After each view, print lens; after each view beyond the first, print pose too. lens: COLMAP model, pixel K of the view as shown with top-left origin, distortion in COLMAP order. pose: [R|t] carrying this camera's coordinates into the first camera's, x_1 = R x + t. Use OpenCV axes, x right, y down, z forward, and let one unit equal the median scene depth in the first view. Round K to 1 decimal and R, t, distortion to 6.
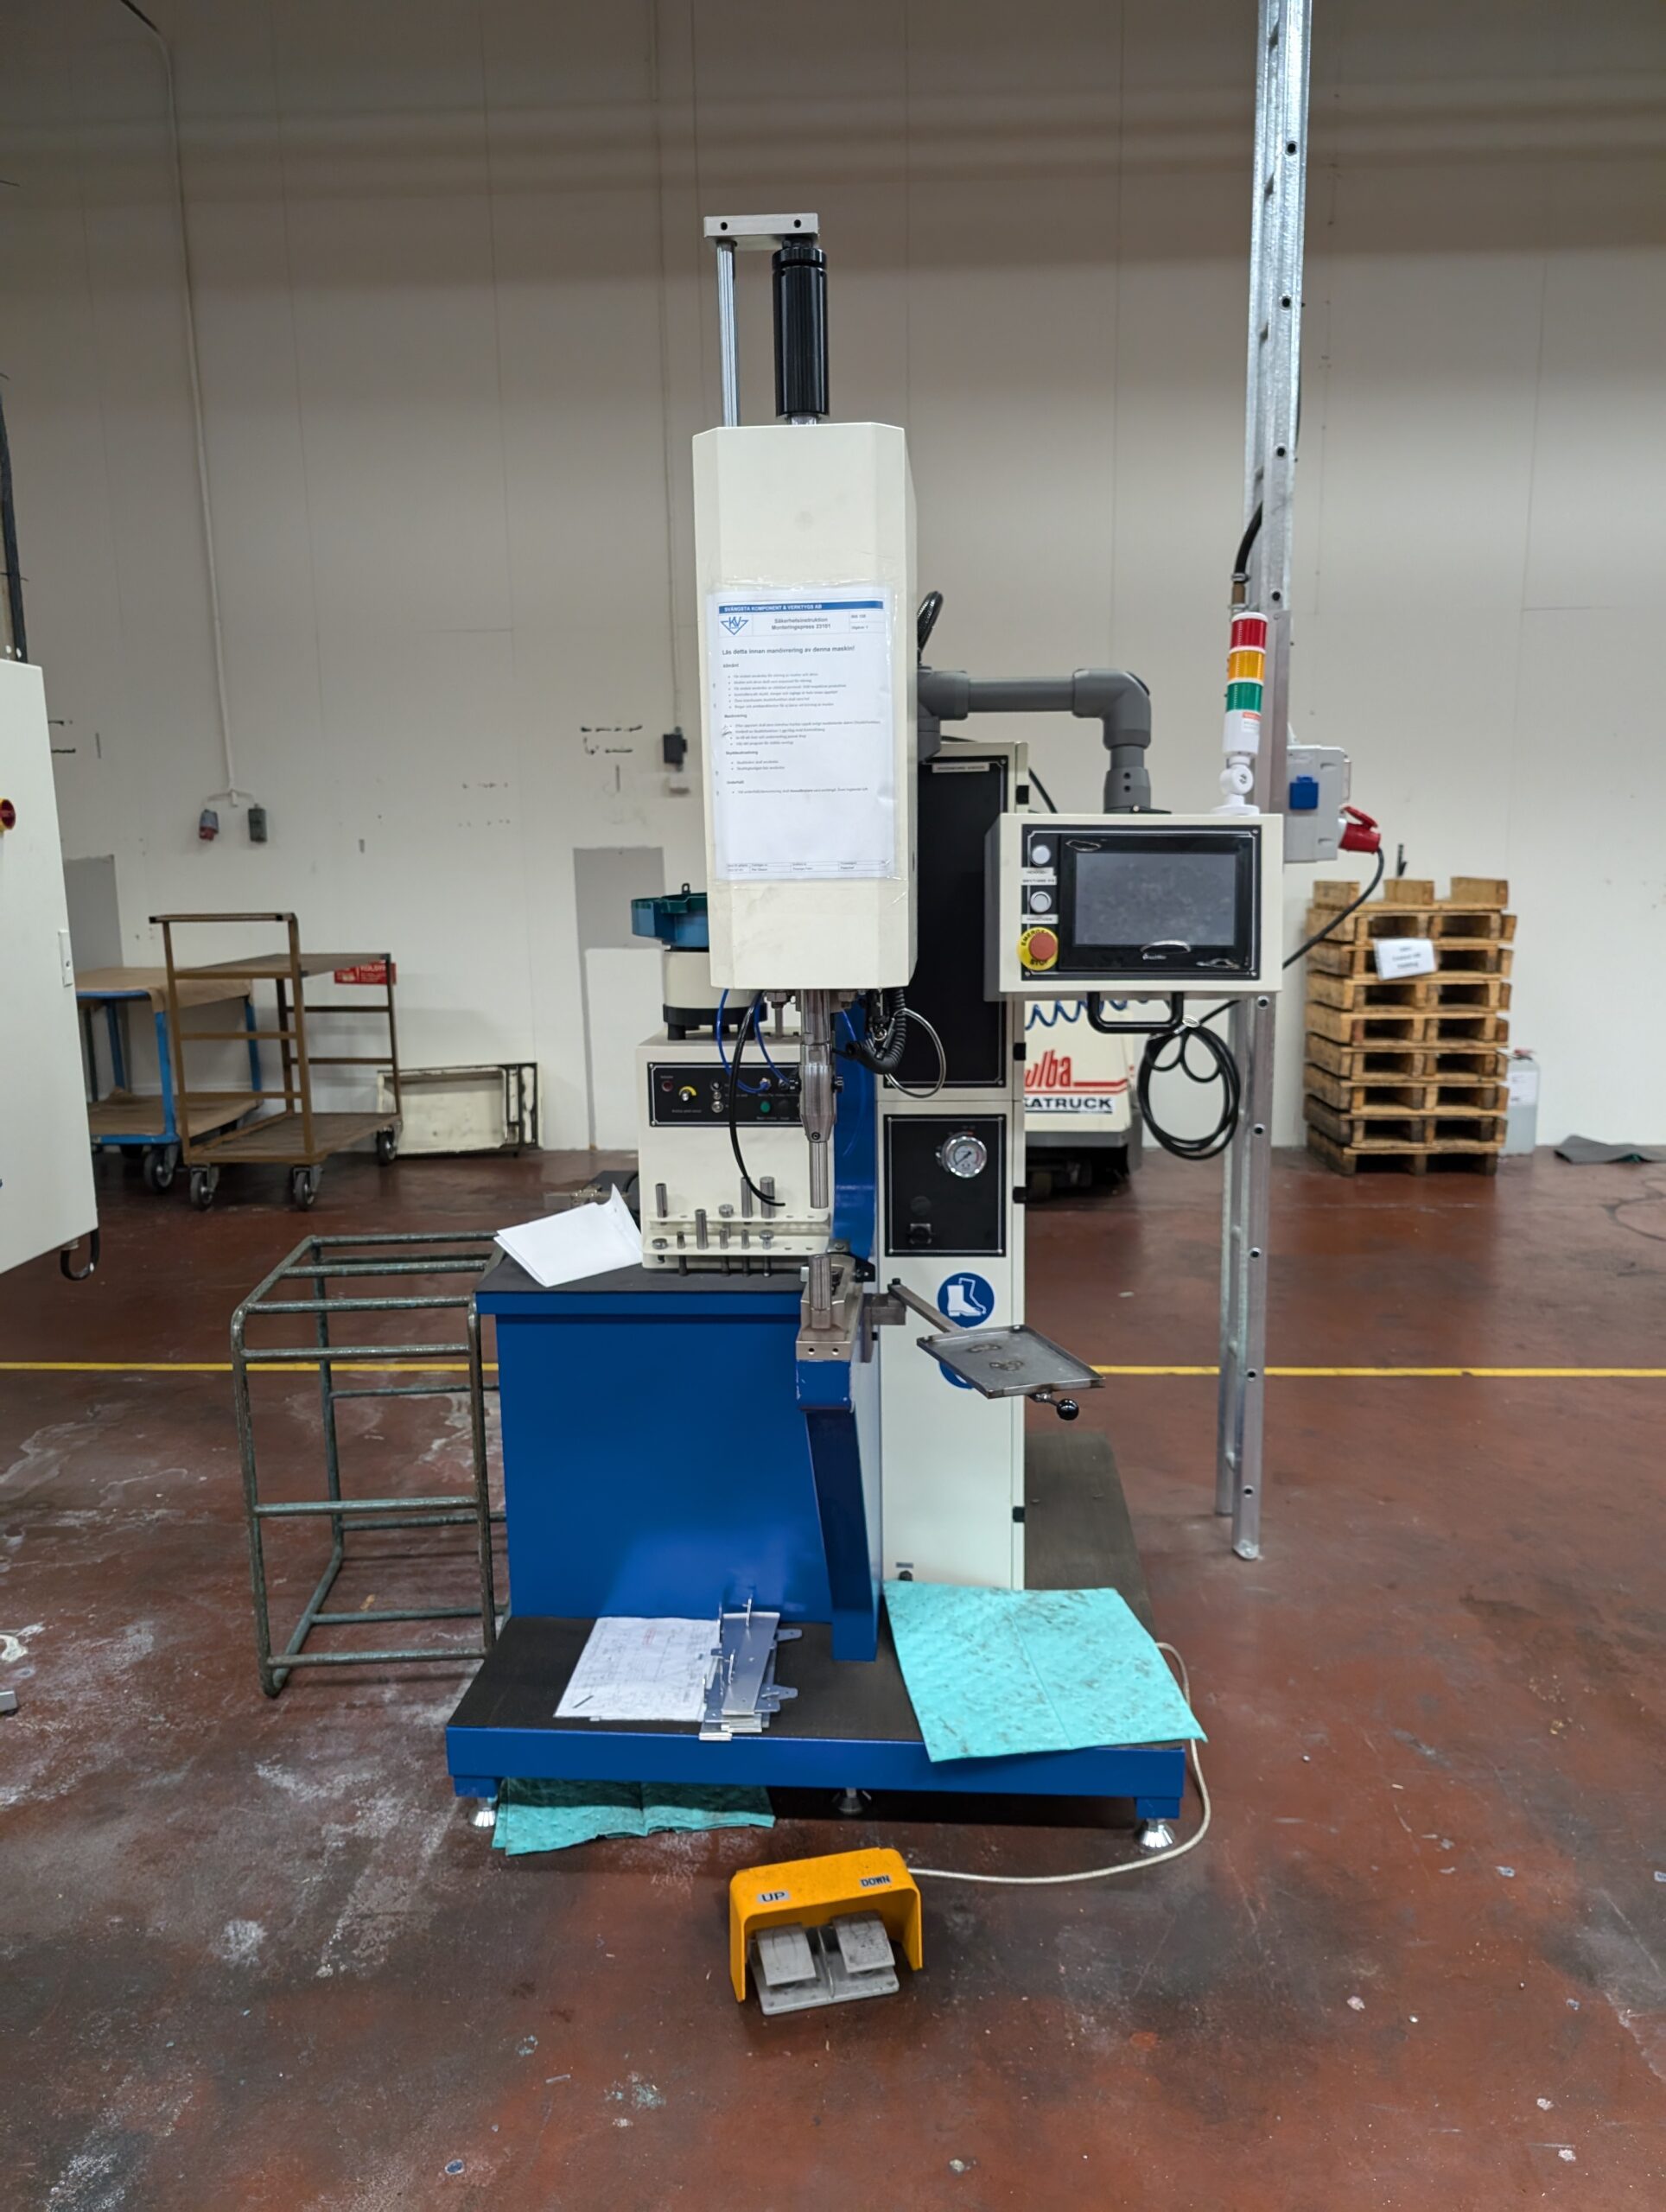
lens RADIAL K [[1565.3, 0, 839.1], [0, 1565.3, 1126.5], [0, 0, 1]] dist [-0.000939, -0.001252]
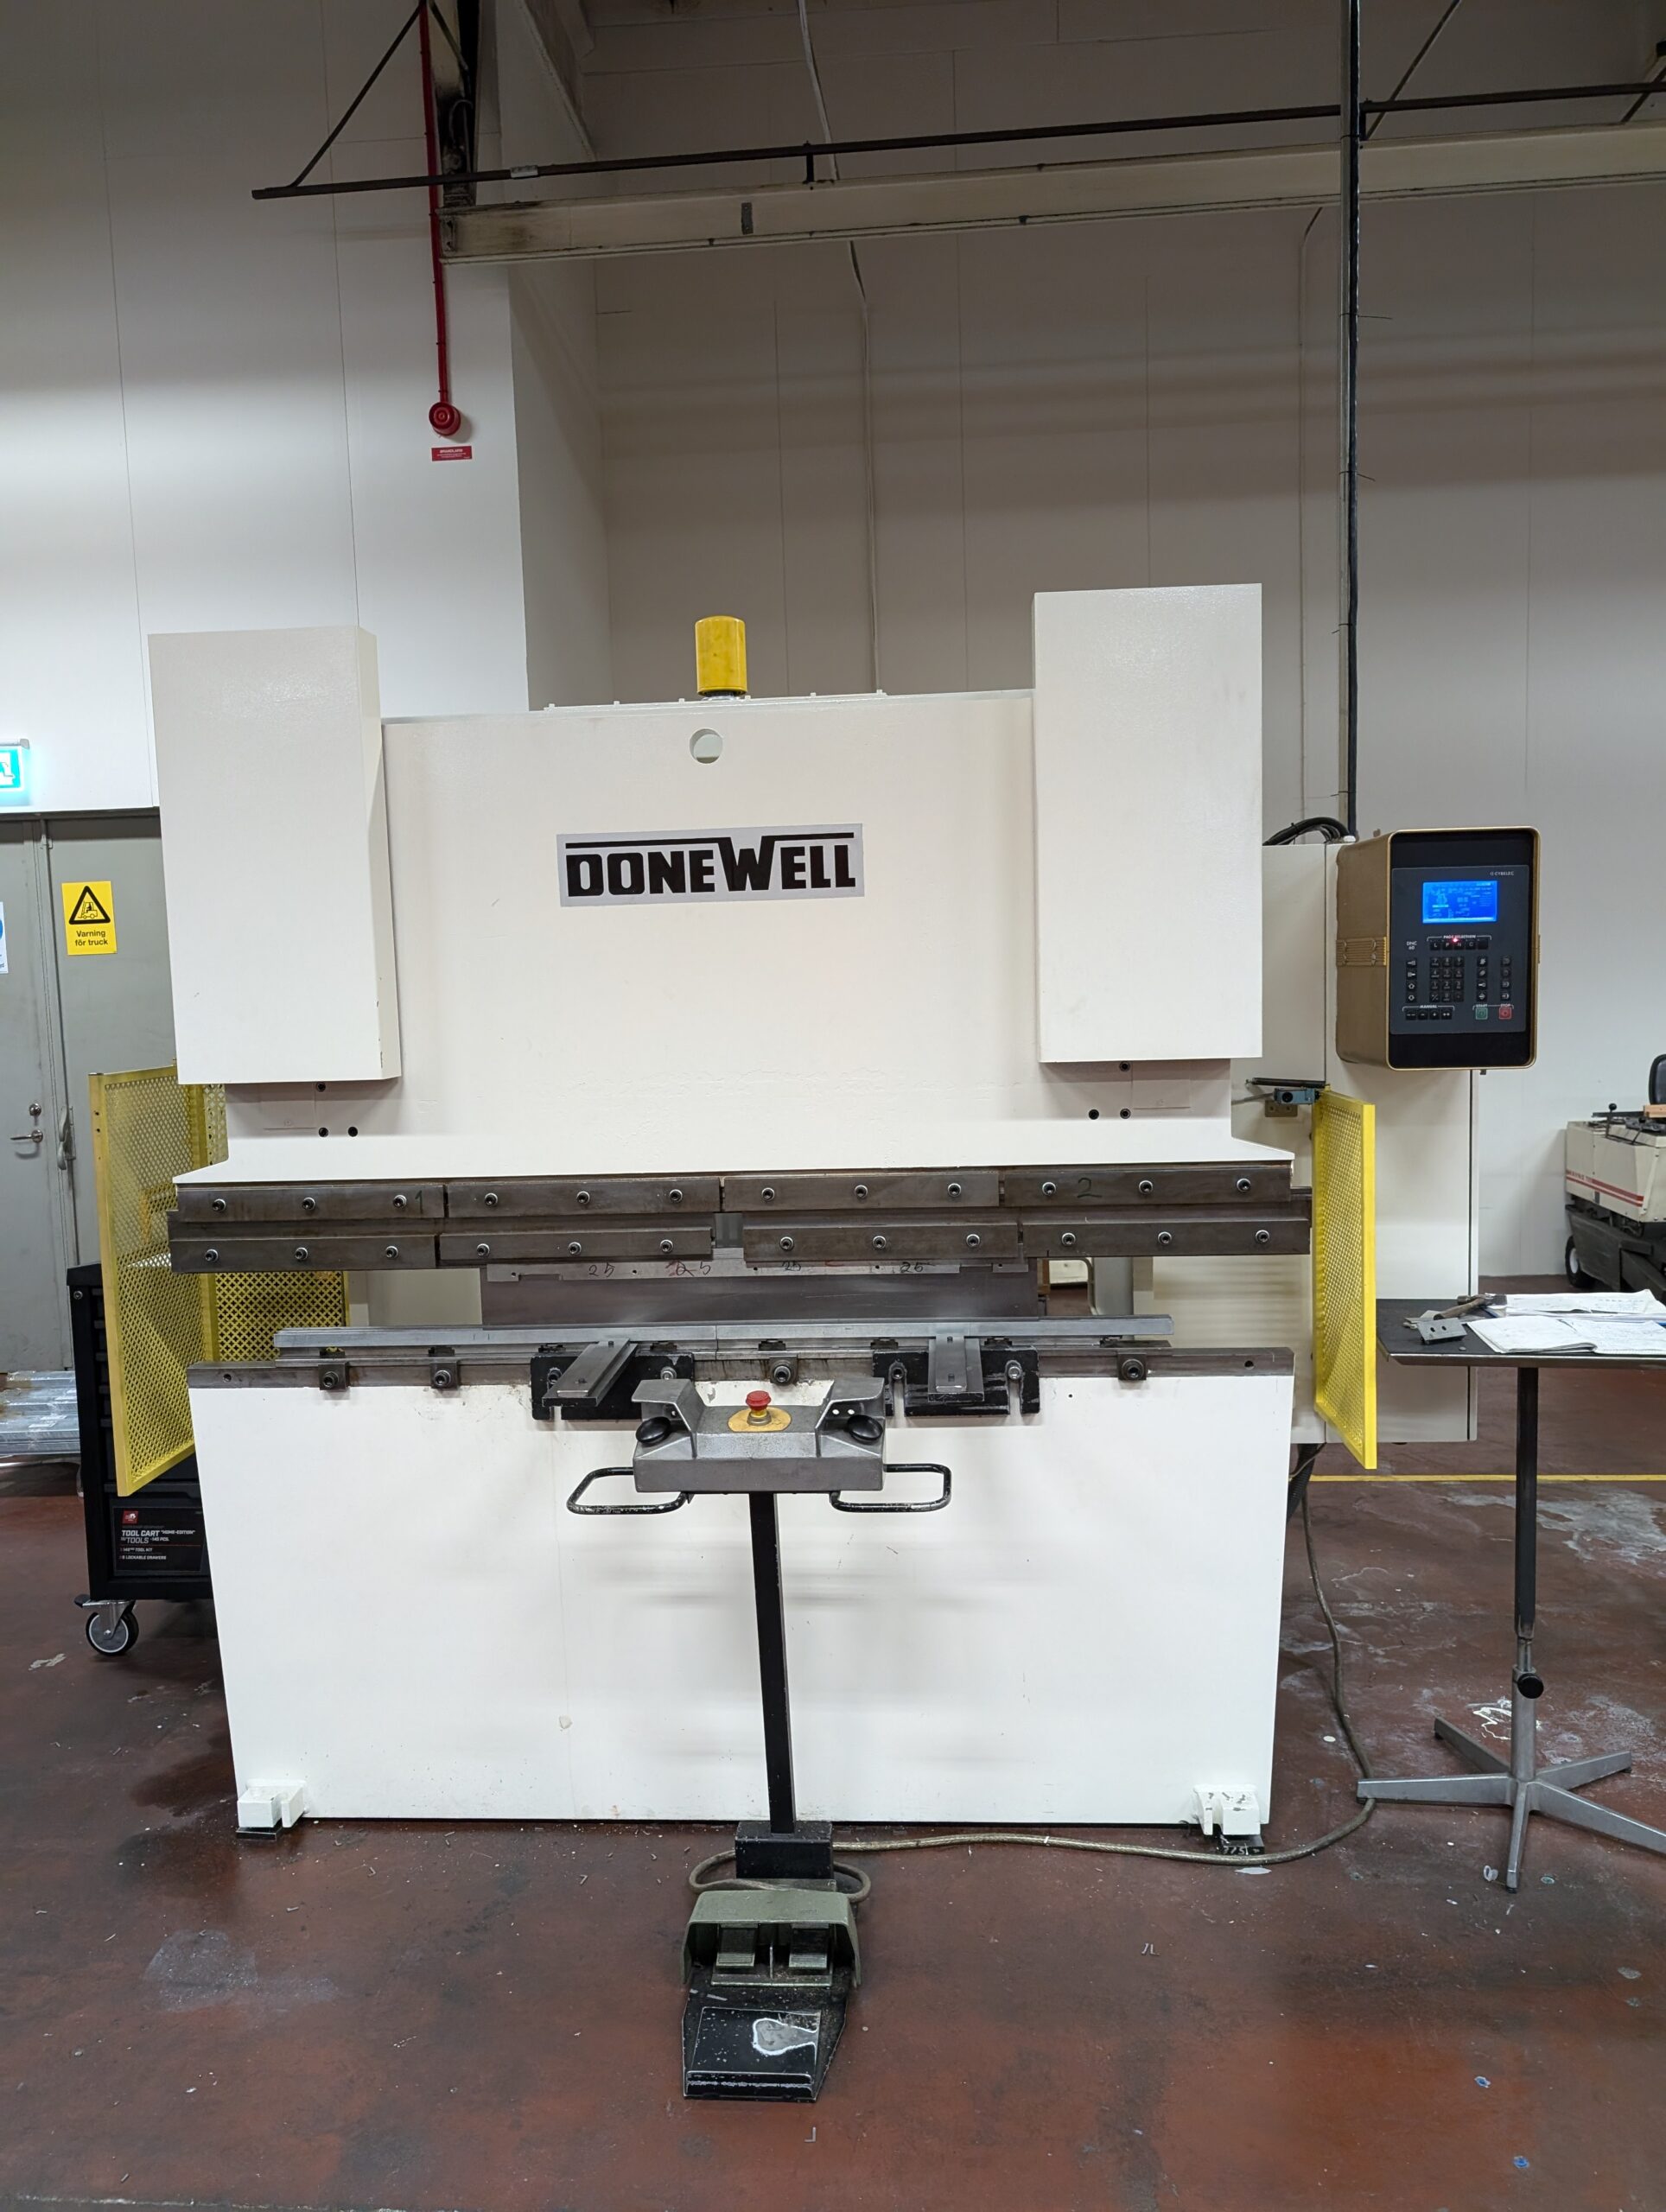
lens RADIAL K [[1565.3, 0, 829.1], [0, 1565.3, 1095.0], [0, 0, 1]] dist [-0.000939, -0.001252]
pose [[0.999447, -0.020516, -0.026154, -0.433555], [0.016380, 0.988620, -0.149542, 0.035892], [0.028925, 0.149031, 0.988409, -0.035213]]
